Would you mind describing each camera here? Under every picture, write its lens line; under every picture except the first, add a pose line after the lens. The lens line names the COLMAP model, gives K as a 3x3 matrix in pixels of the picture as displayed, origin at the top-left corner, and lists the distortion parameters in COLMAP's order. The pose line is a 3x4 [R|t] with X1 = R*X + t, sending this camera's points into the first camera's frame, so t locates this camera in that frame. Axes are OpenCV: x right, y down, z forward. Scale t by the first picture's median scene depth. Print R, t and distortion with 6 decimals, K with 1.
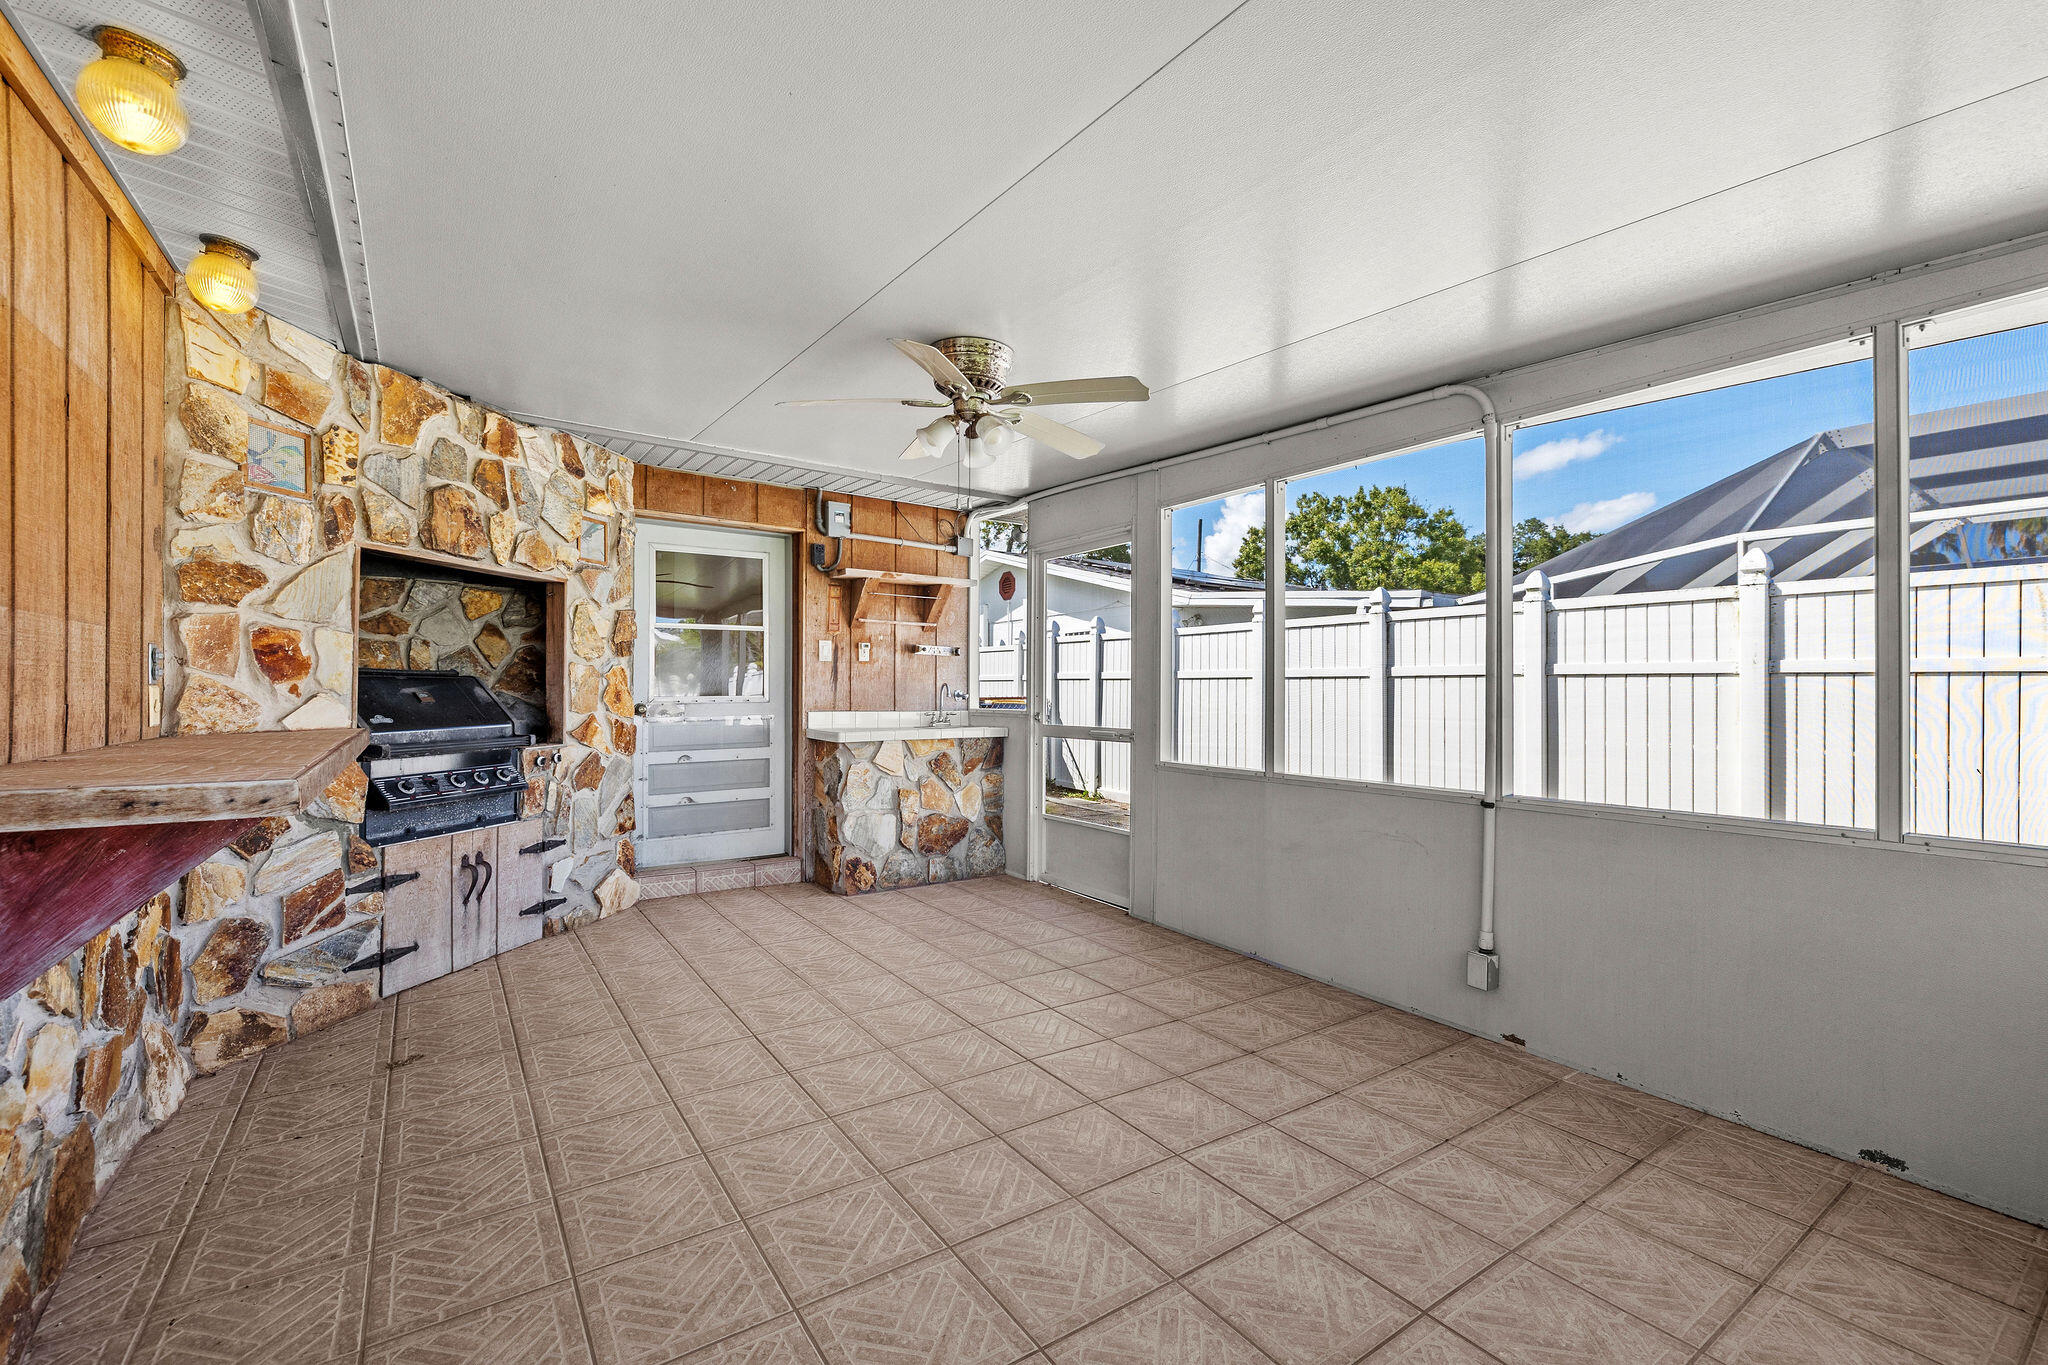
lens RADIAL K [[864.4, 0, 1032.2], [0, 864.4, 692.5], [0, 0, 1]] dist [-0.000184, 0.000509]
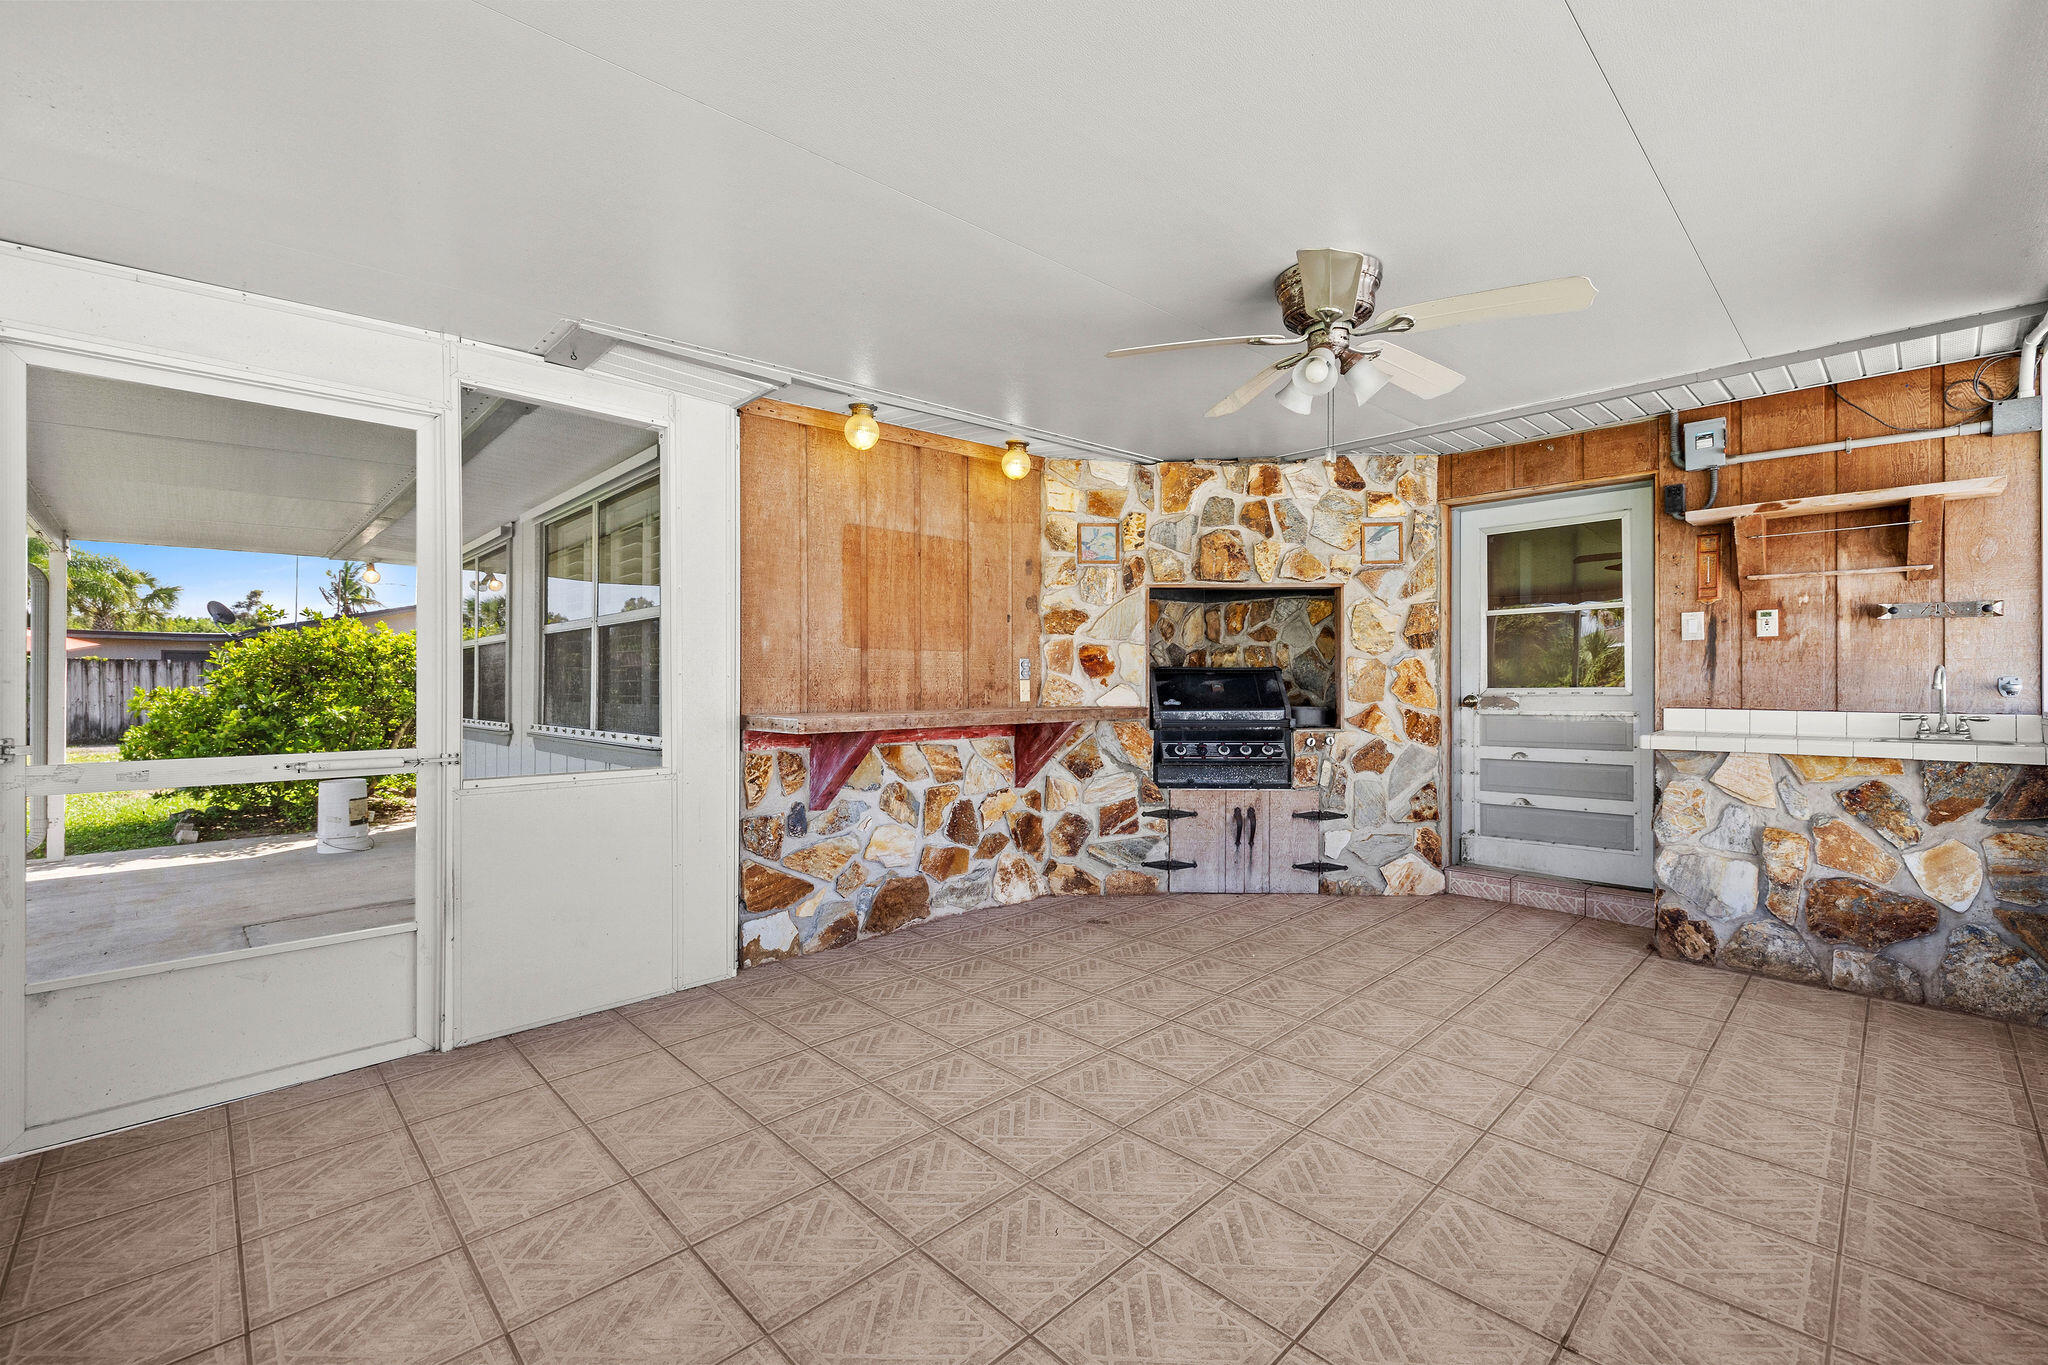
lens RADIAL K [[864.4, 0, 1024.9], [0, 864.4, 685.9], [0, 0, 1]] dist [-0.000184, 0.000509]
pose [[0.158519, -0.003714, -0.987349, 0.590631], [-0.000398, 0.999993, -0.003825, 0.008374], [0.987356, 0.001000, 0.158516, 0.473561]]
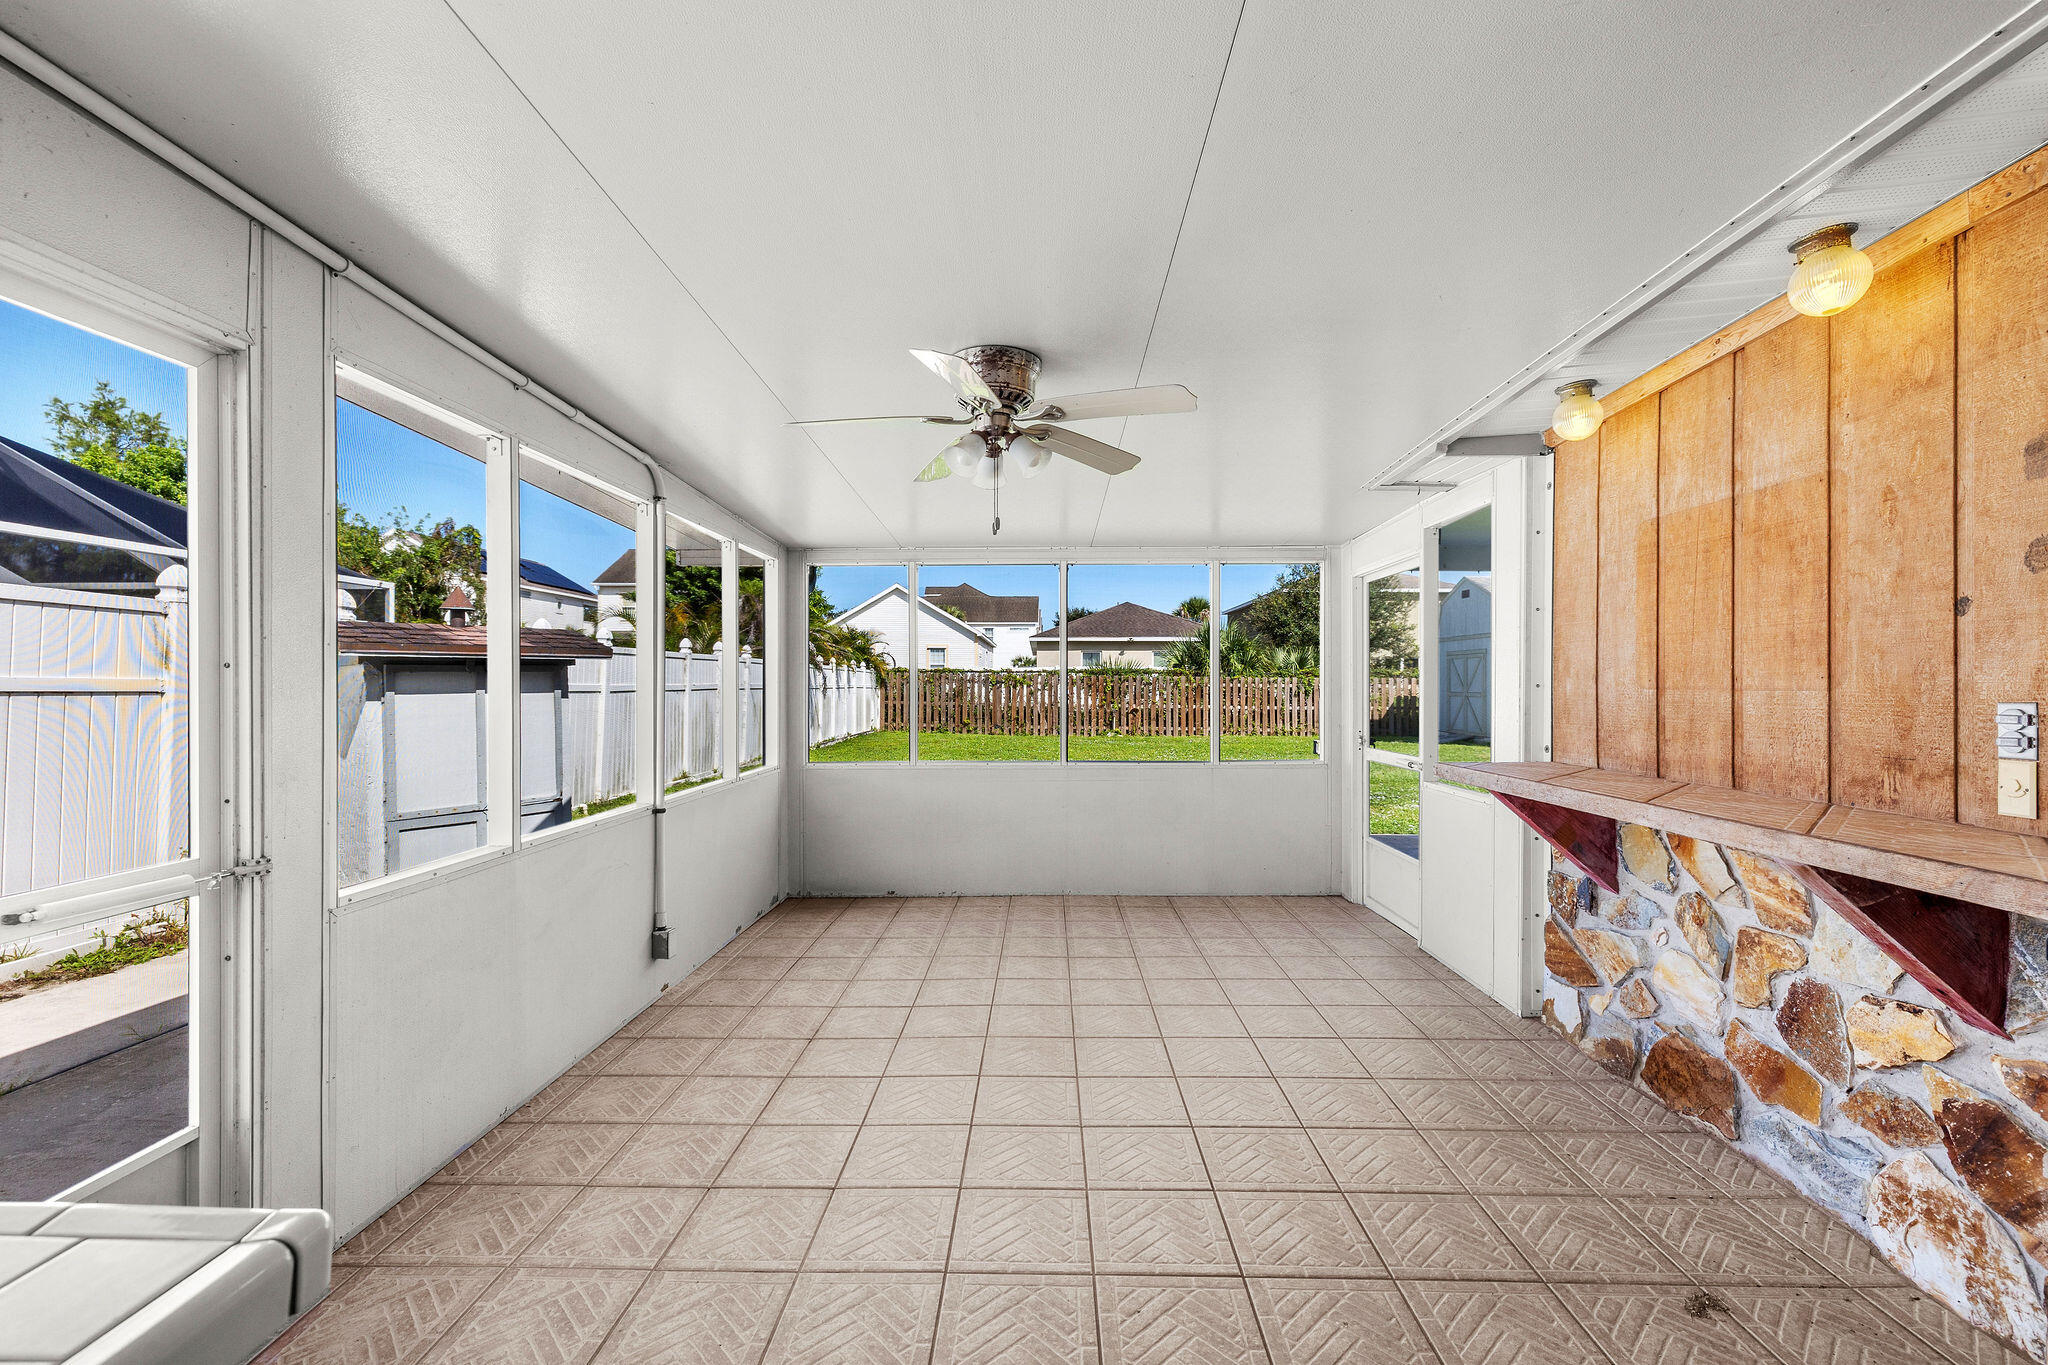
lens RADIAL K [[864.4, 0, 1023.6], [0, 864.4, 682.2], [0, 0, 1]] dist [-0.000184, 0.000509]
pose [[-0.802560, -0.003615, 0.596561, -0.530864], [-0.003406, 0.999993, 0.001478, -0.048861], [-0.596562, -0.000846, -0.802567, 1.416827]]
